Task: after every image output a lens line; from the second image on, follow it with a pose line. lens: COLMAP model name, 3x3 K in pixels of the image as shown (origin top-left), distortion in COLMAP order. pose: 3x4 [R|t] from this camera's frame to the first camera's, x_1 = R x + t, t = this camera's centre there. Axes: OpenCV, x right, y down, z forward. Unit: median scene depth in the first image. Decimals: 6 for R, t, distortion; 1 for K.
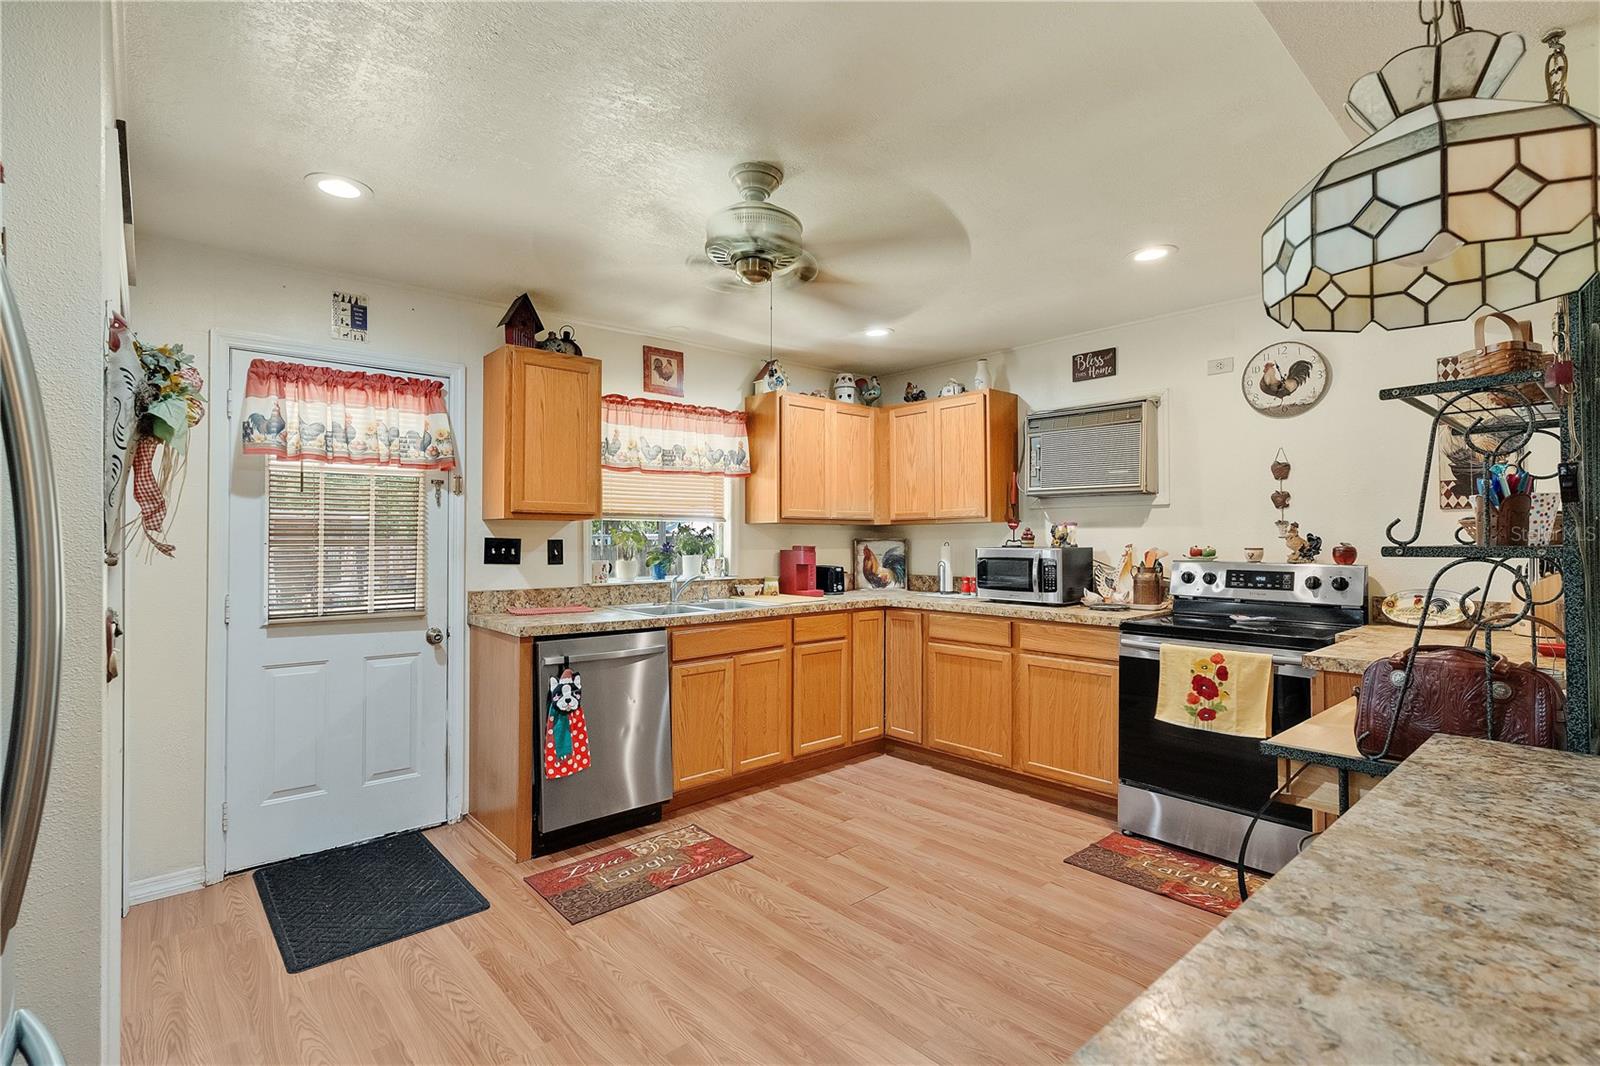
lens RADIAL K [[729.7, 0, 776.5], [0, 729.7, 543.5], [0, 0, 1]] dist [-0.006663, 0.003213]
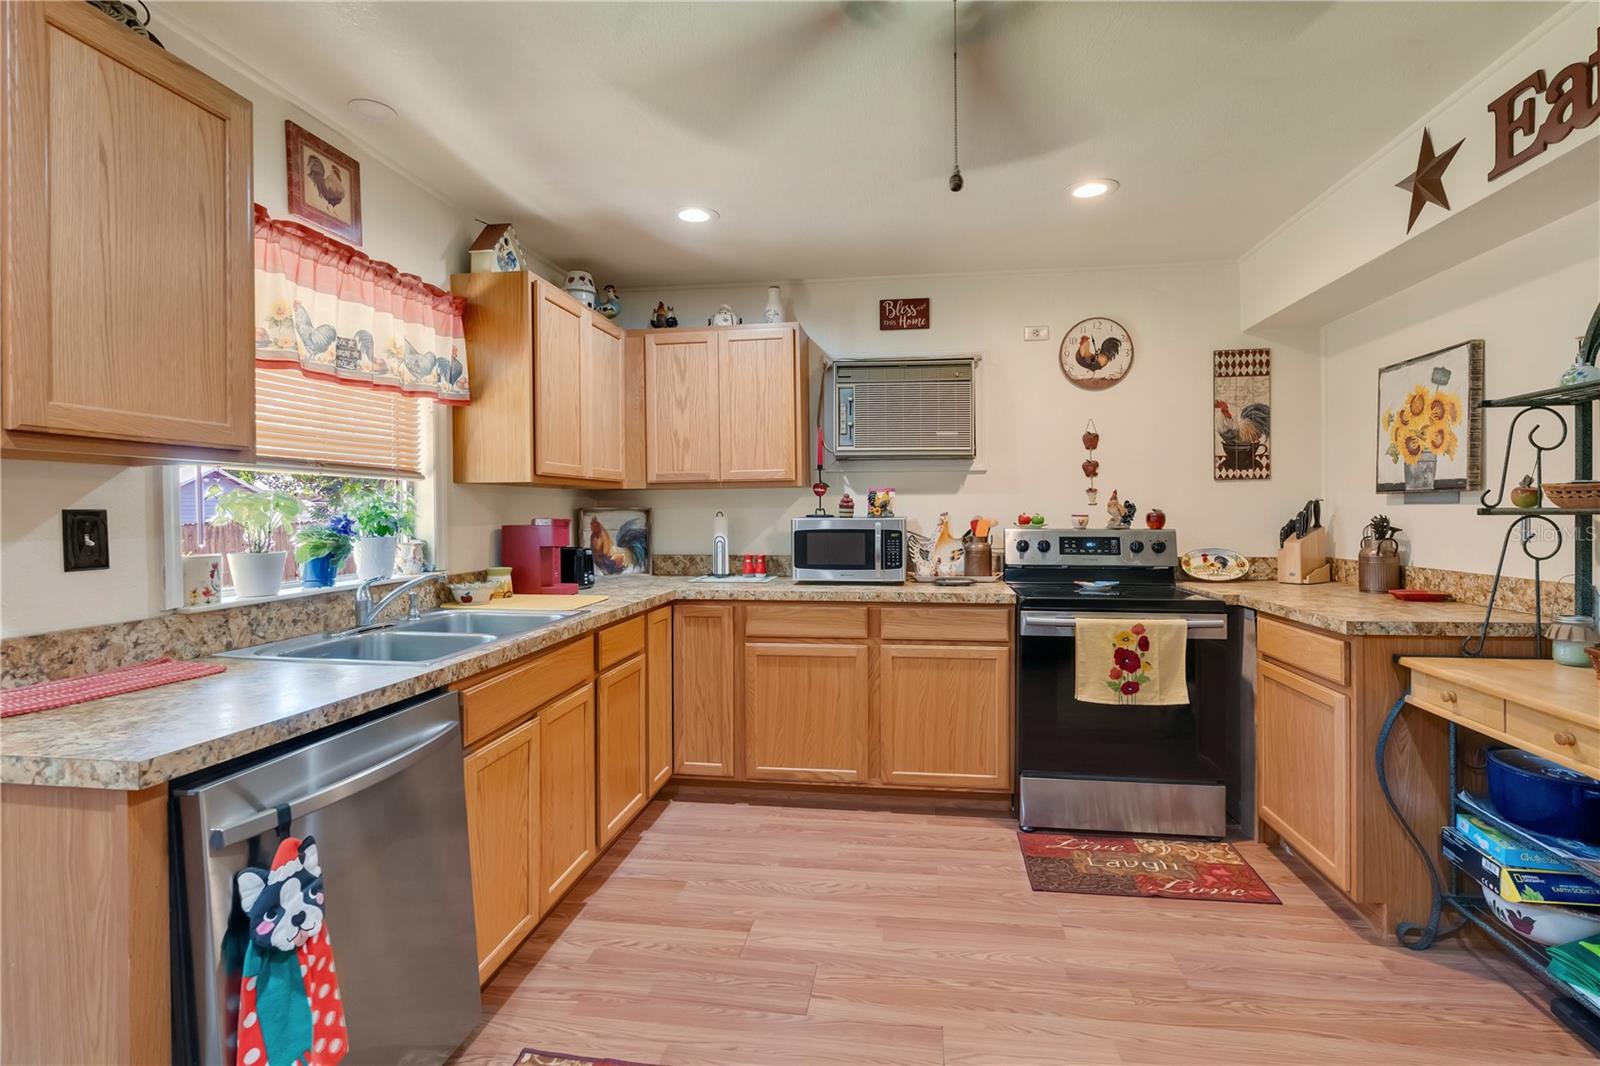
lens RADIAL K [[729.7, 0, 806.8], [0, 729.7, 524.0], [0, 0, 1]] dist [-0.006663, 0.003213]
pose [[0.748744, -0.016838, 0.662646, -0.281879], [0.008977, 0.999843, 0.015263, -0.000074], [-0.662799, -0.005479, 0.748778, 0.441419]]
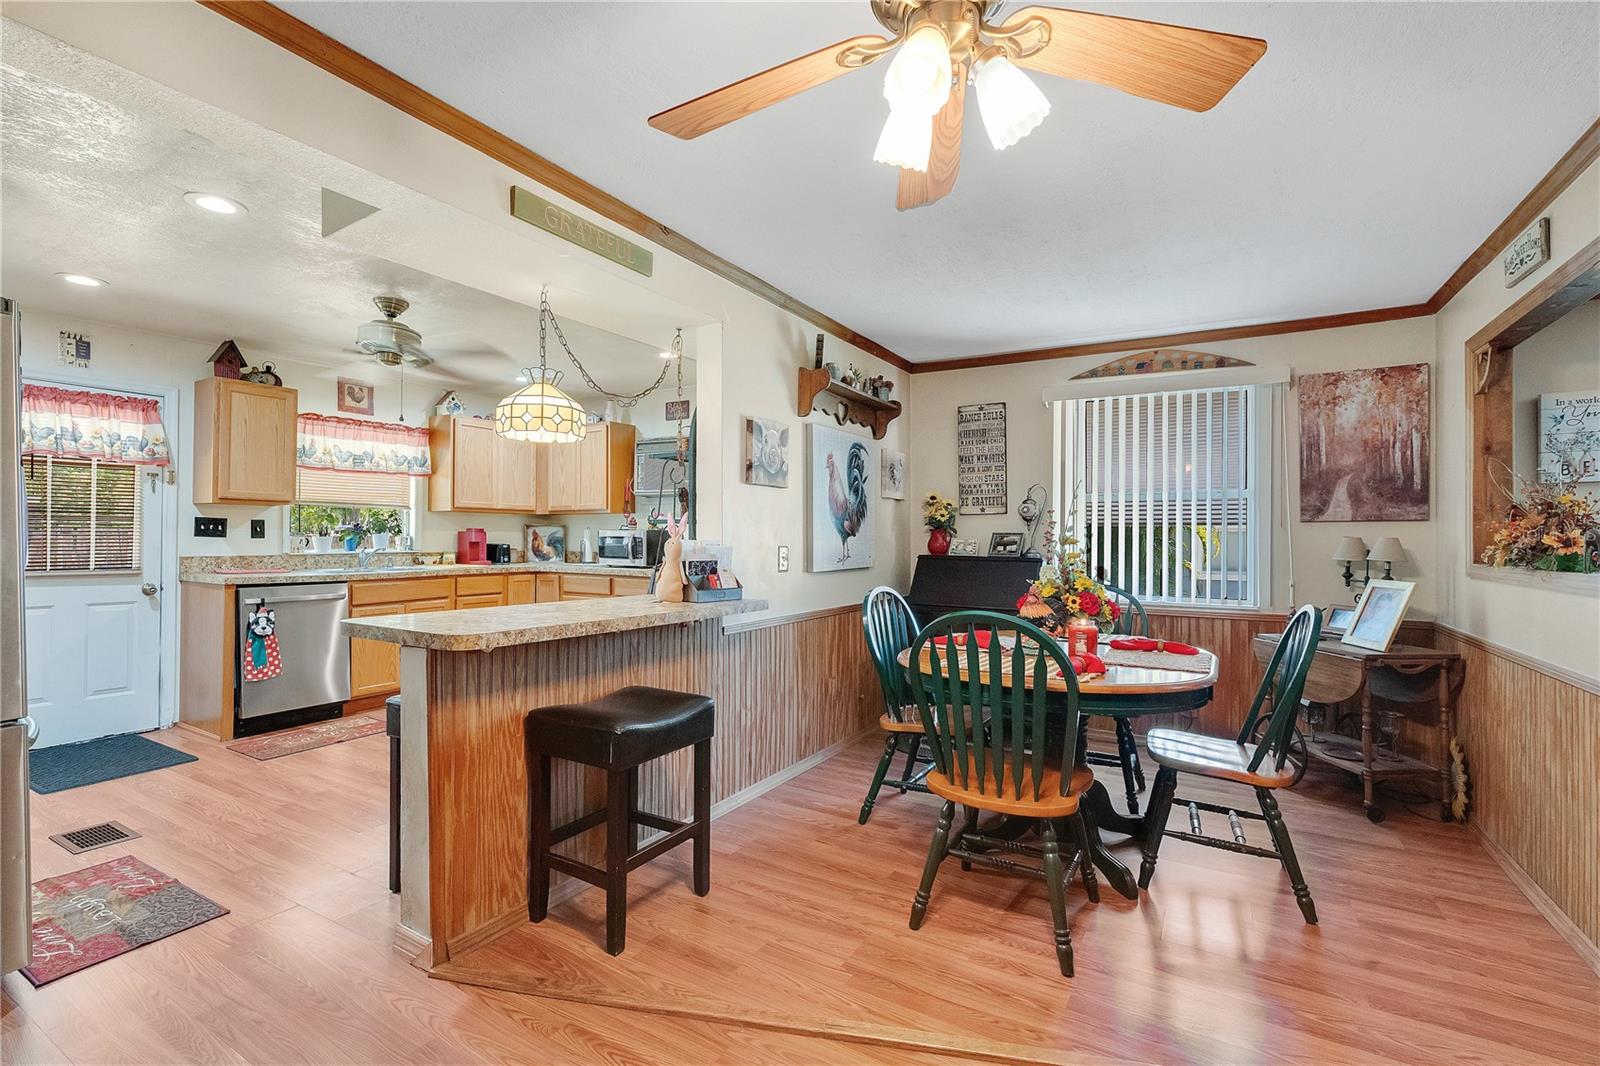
lens RADIAL K [[729.7, 0, 793.7], [0, 729.7, 539.5], [0, 0, 1]] dist [-0.006663, 0.003213]
pose [[0.950685, 0.004850, 0.310120, 0.225155], [-0.004033, 0.999986, -0.003278, 0.032538], [-0.310132, 0.001865, 0.950692, -0.594923]]
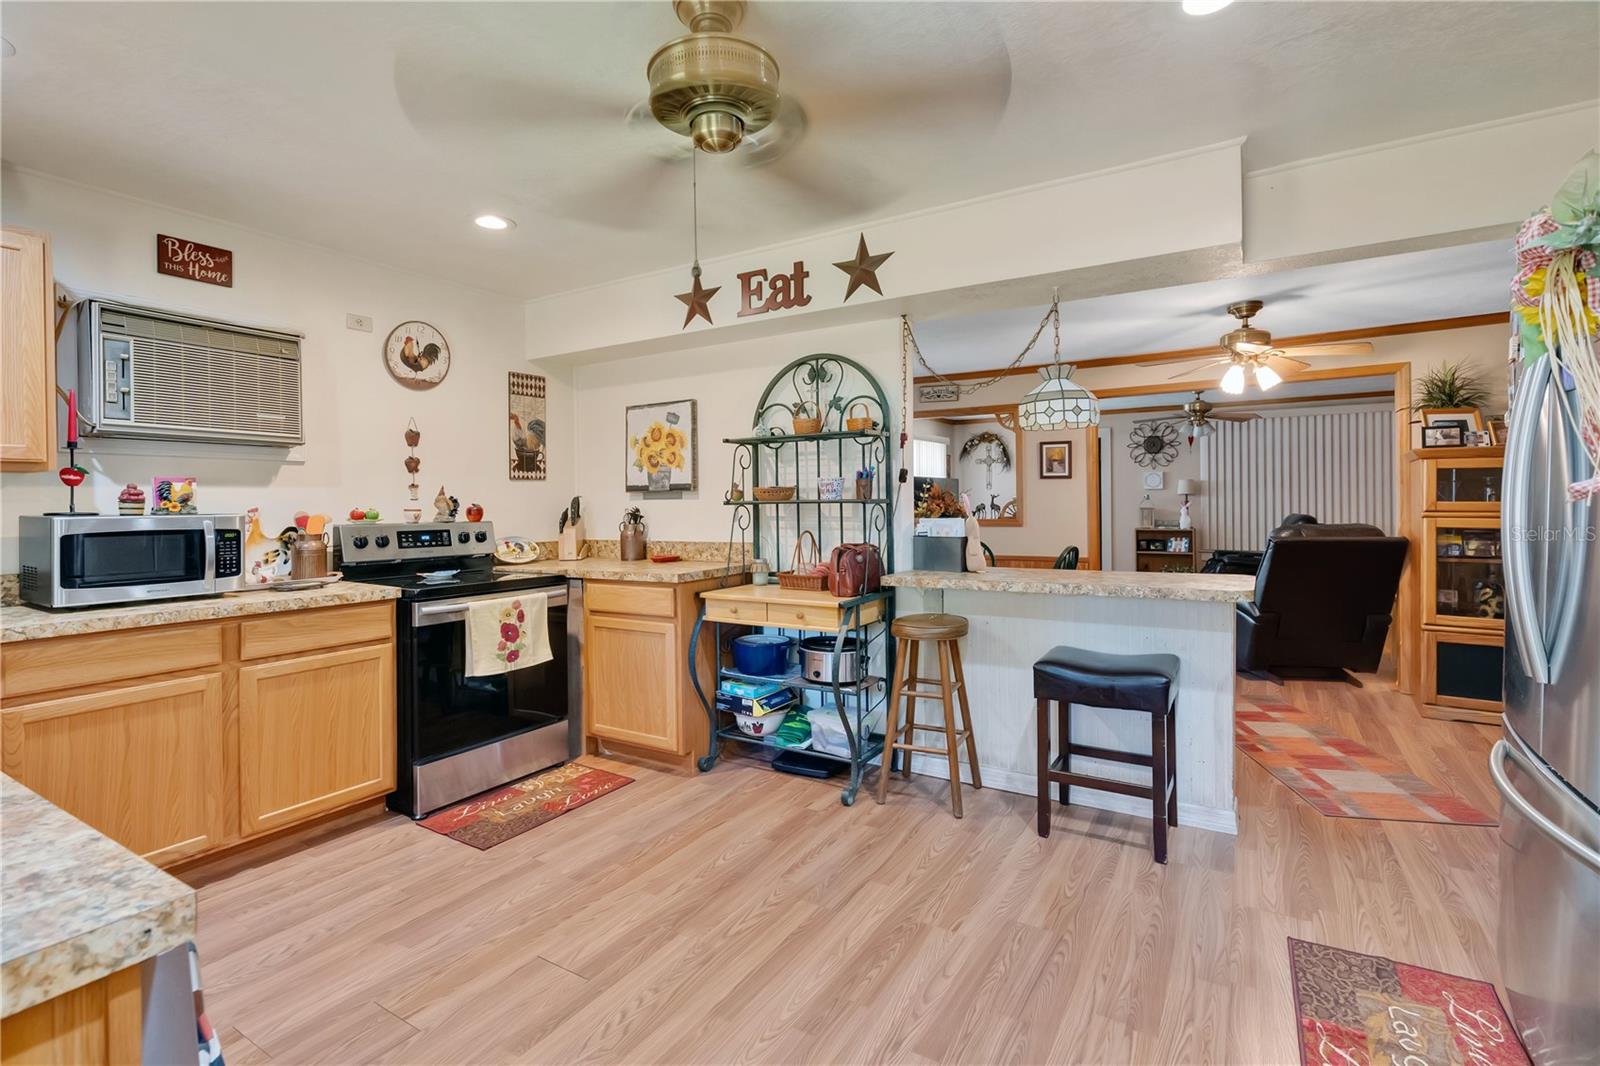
lens RADIAL K [[729.7, 0, 801.1], [0, 729.7, 512.8], [0, 0, 1]] dist [-0.006663, 0.003213]
pose [[-0.294623, -0.011304, 0.955547, -0.477041], [0.015067, 0.999751, 0.016473, 0.001894], [-0.955495, 0.019251, -0.294379, 0.705211]]
